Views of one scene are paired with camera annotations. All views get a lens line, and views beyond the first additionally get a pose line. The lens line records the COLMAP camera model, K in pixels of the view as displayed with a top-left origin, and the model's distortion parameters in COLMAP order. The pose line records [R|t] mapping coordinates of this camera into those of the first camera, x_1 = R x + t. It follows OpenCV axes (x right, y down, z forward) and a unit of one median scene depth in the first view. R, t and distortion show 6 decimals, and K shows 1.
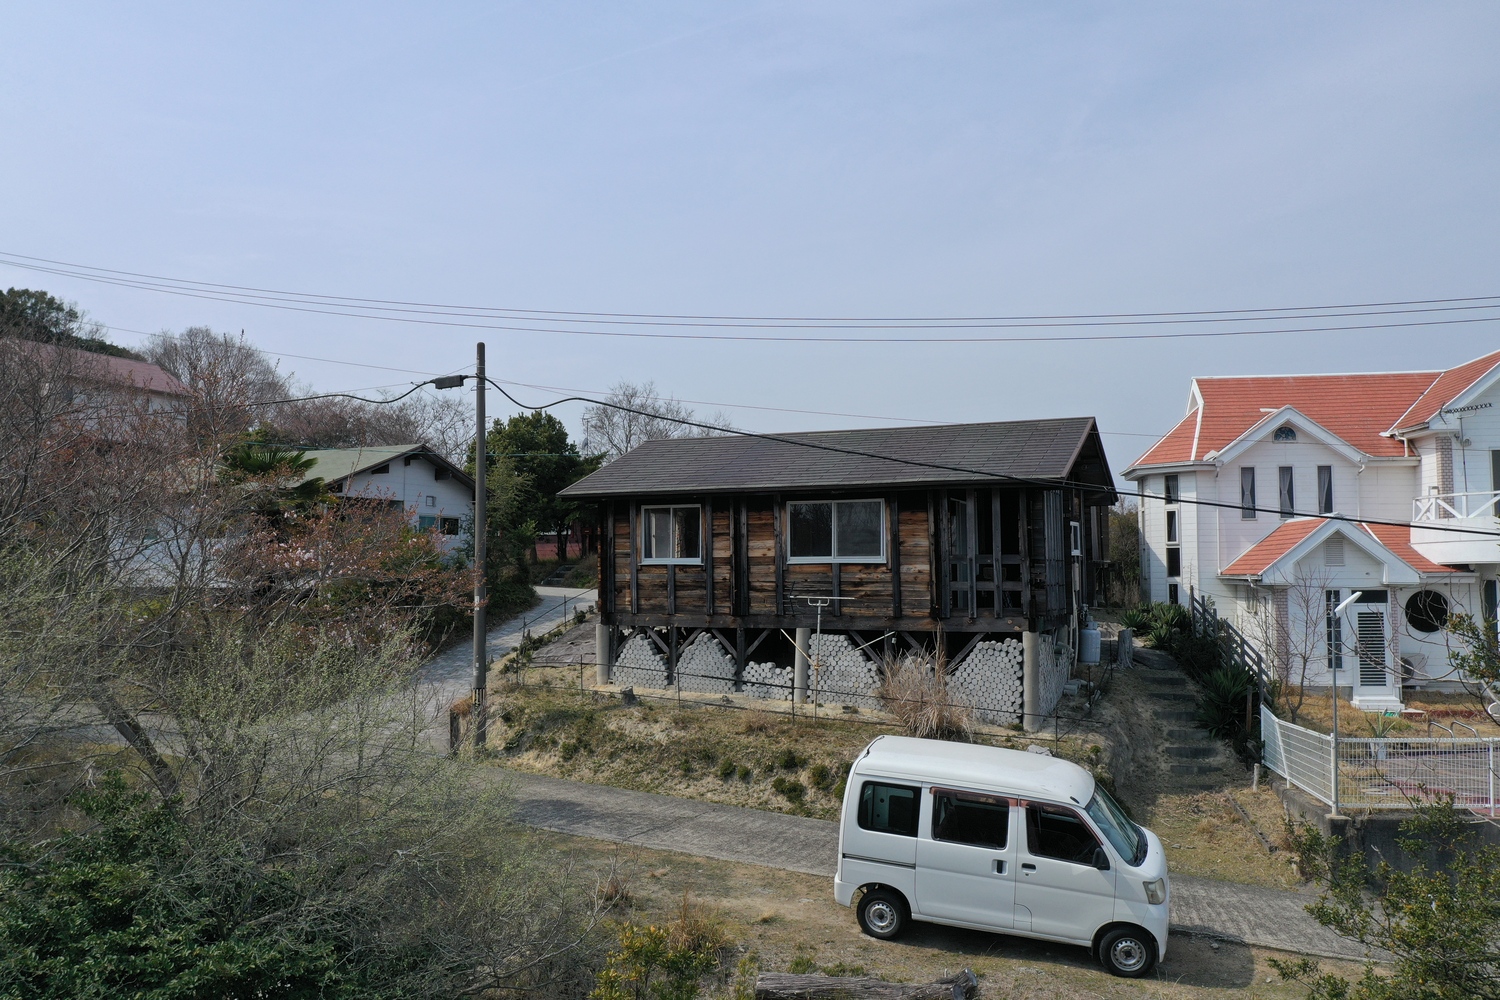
lens RADIAL K [[1260.8, 0, 750.0], [0, 1260.8, 500.0], [0, 0, 1]] dist [0.004807, 0.000838]
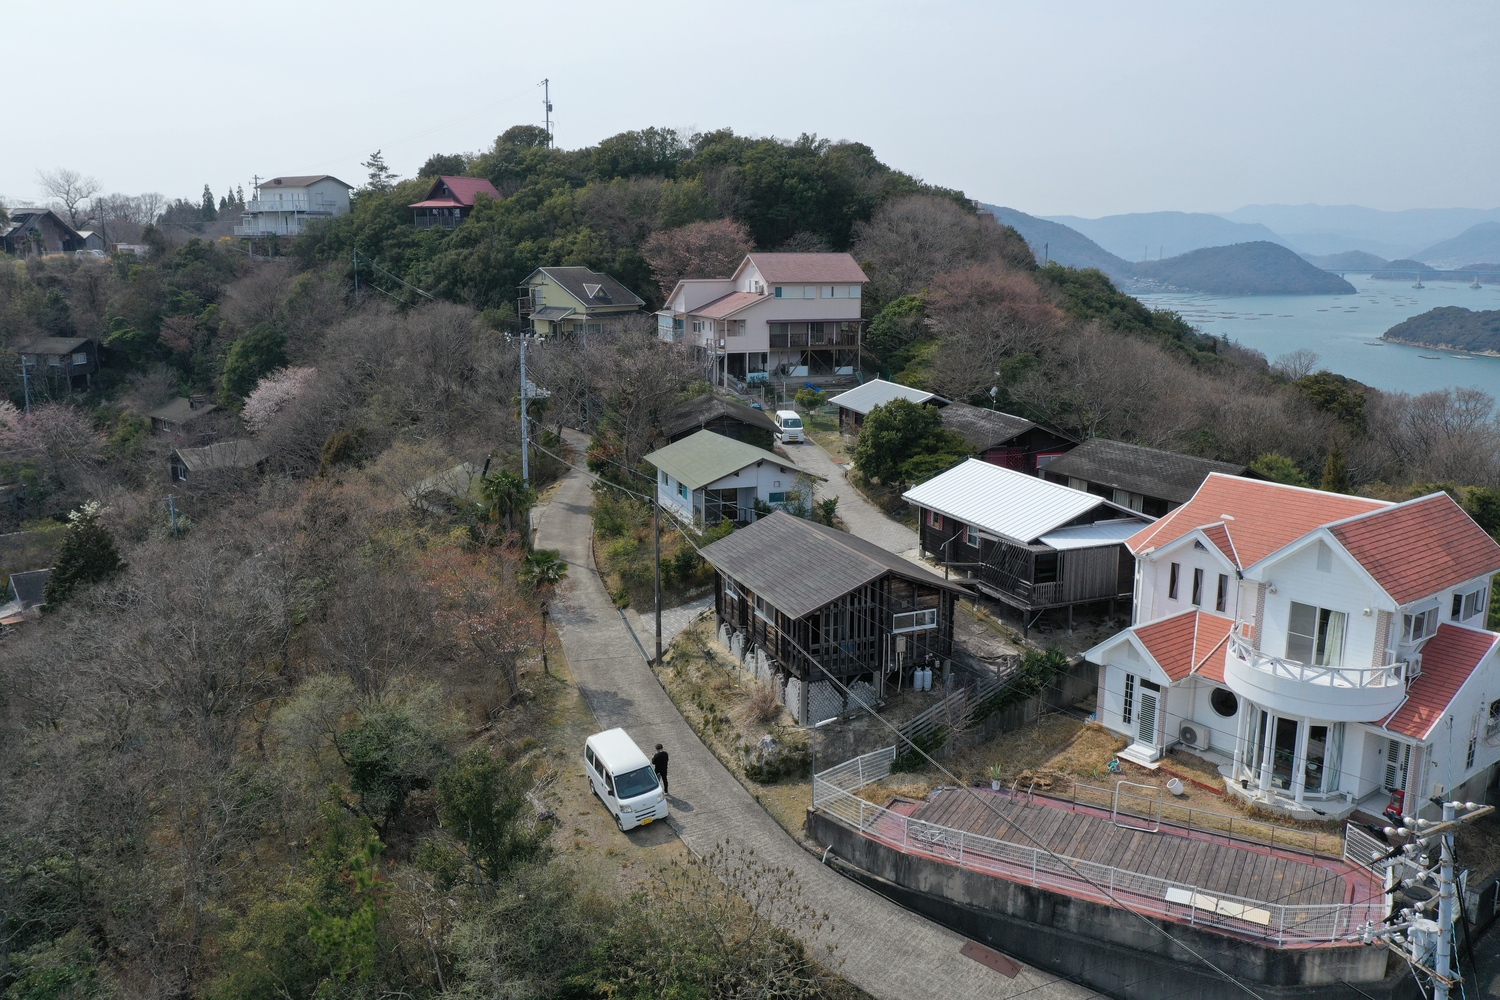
lens RADIAL K [[1260.8, 0, 750.0], [0, 1260.8, 500.0], [0, 0, 1]] dist [0.004807, 0.000838]
pose [[0.737566, 0.144844, -0.659558, 1.283668], [0.029707, 0.968819, 0.245981, -0.603782], [0.674621, -0.201021, 0.710265, -0.387264]]
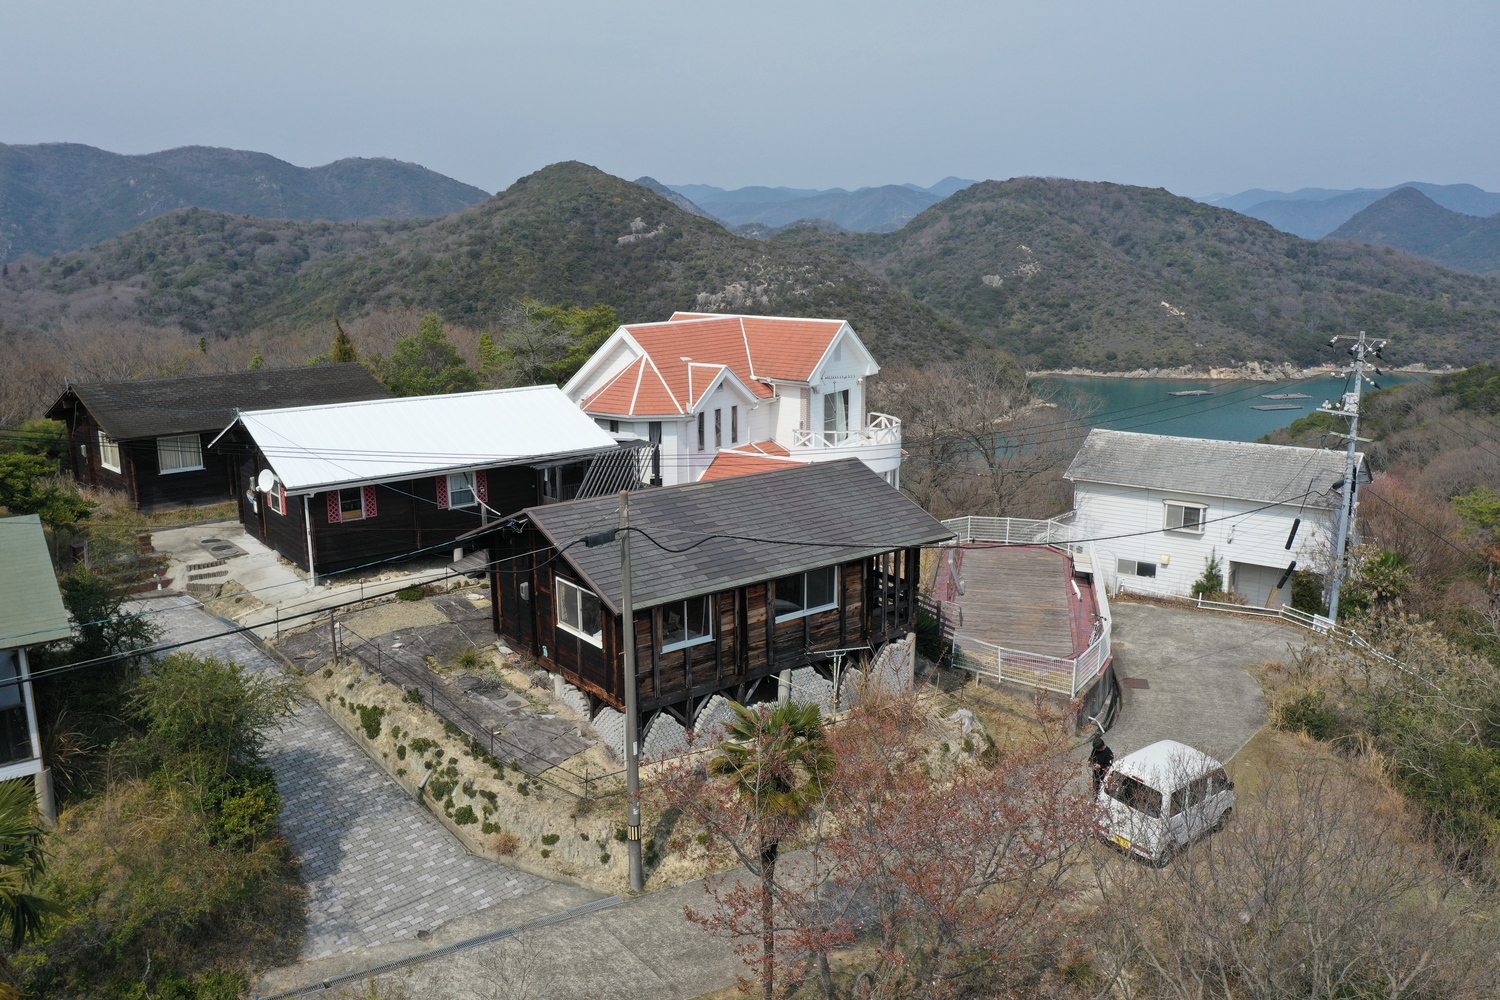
lens RADIAL K [[1260.8, 0, 750.0], [0, 1260.8, 500.0], [0, 0, 1]] dist [0.004807, 0.000838]
pose [[0.459029, -0.197900, 0.866100, -0.984647], [-0.050597, 0.967469, 0.247878, -0.355143], [-0.886980, -0.157605, 0.434083, 0.501596]]
